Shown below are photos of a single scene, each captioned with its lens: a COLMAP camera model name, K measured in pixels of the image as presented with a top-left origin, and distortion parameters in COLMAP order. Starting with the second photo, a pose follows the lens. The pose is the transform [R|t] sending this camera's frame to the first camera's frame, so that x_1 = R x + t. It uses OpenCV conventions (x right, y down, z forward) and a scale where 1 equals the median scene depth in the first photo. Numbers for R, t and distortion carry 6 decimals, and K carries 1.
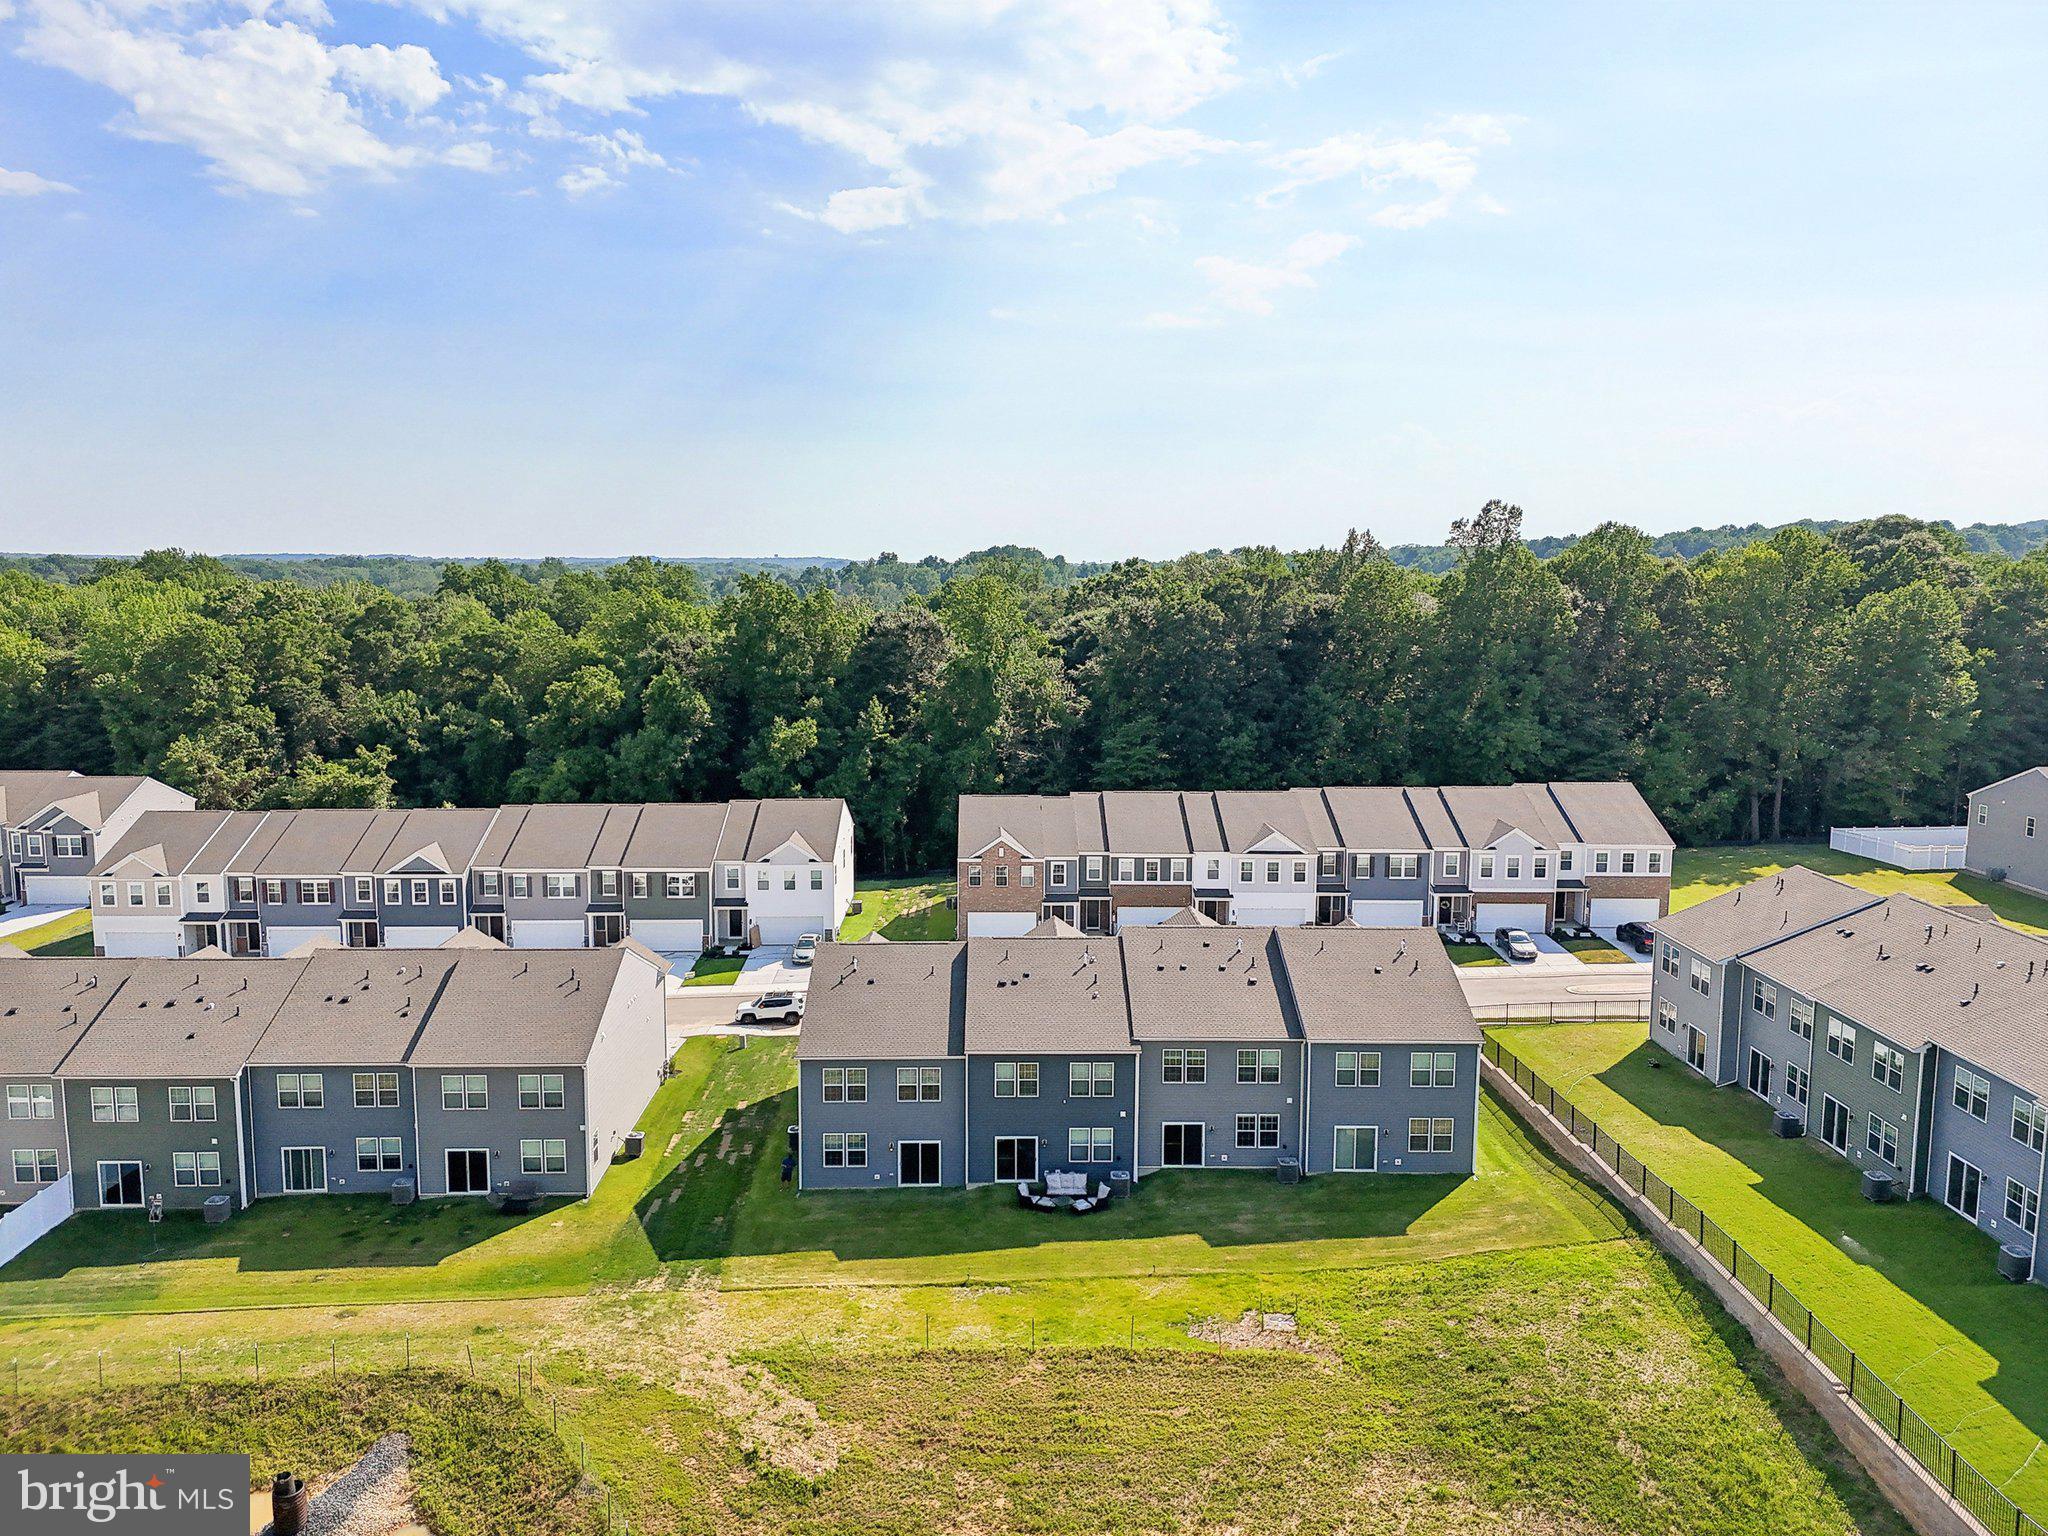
lens RADIAL K [[1526.6, 0, 1027.7], [0, 1526.6, 760.0], [0, 0, 1]] dist [0.134866, -0.191475]
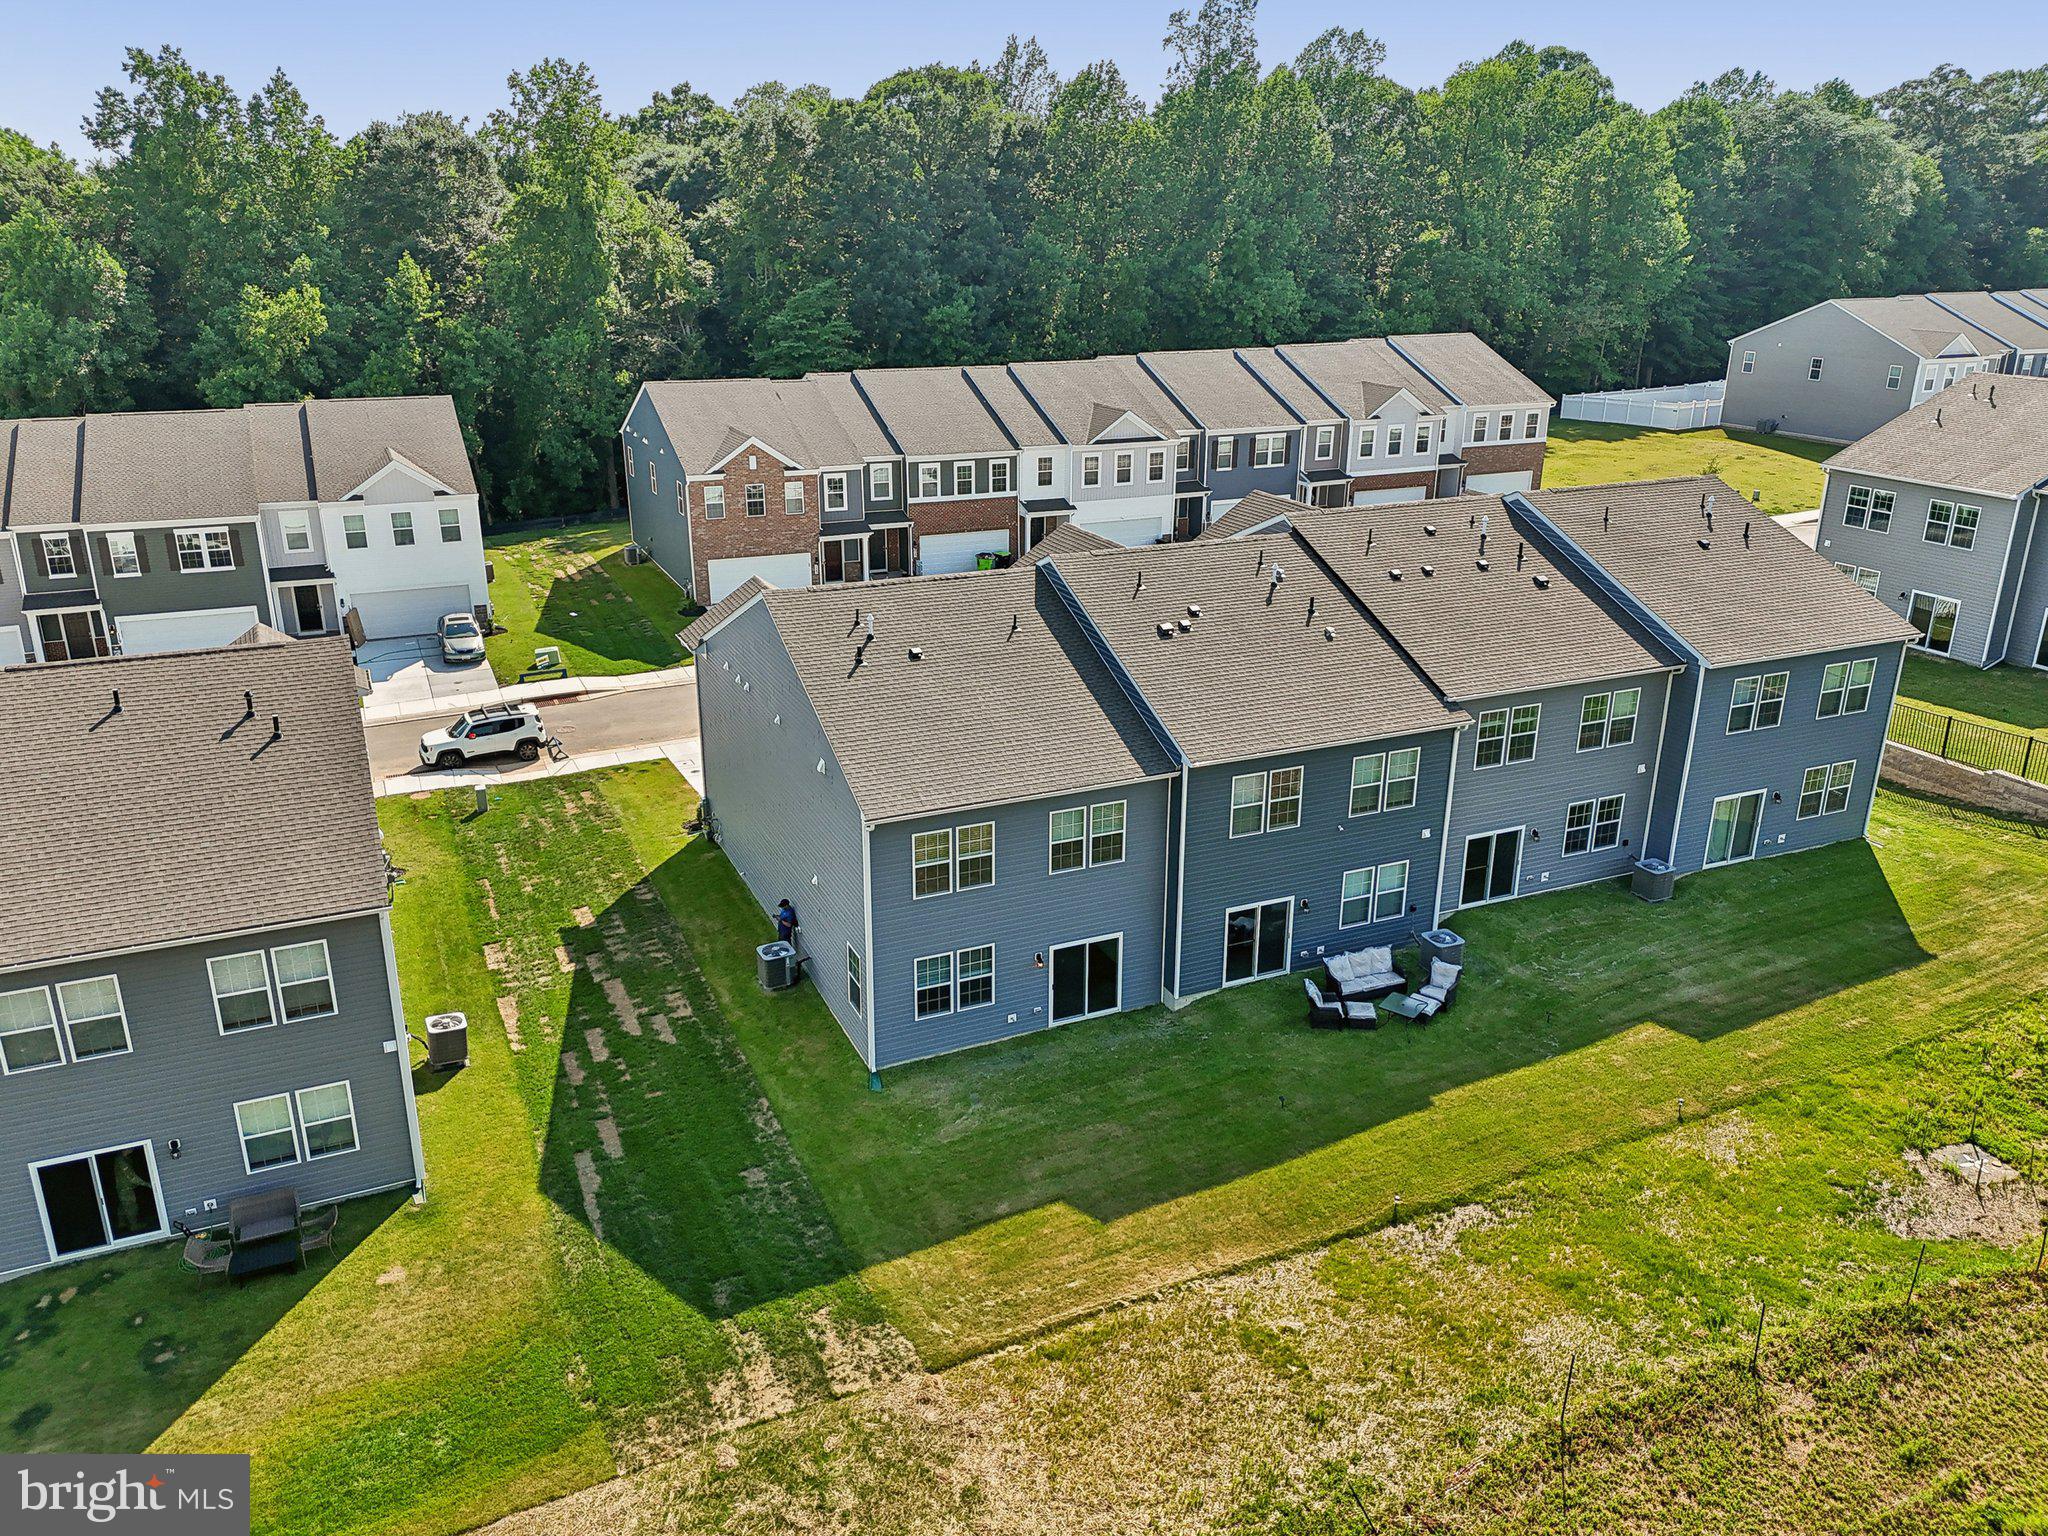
lens RADIAL K [[1511.7, 0, 1024.0], [0, 1511.7, 768.0], [0, 0, 1]] dist [0.083907, -0.094576]
pose [[0.917371, -0.134186, 0.374734, -0.170012], [0.049545, 0.972635, 0.226994, 0.045873], [-0.394939, -0.189671, 0.898915, 0.348206]]
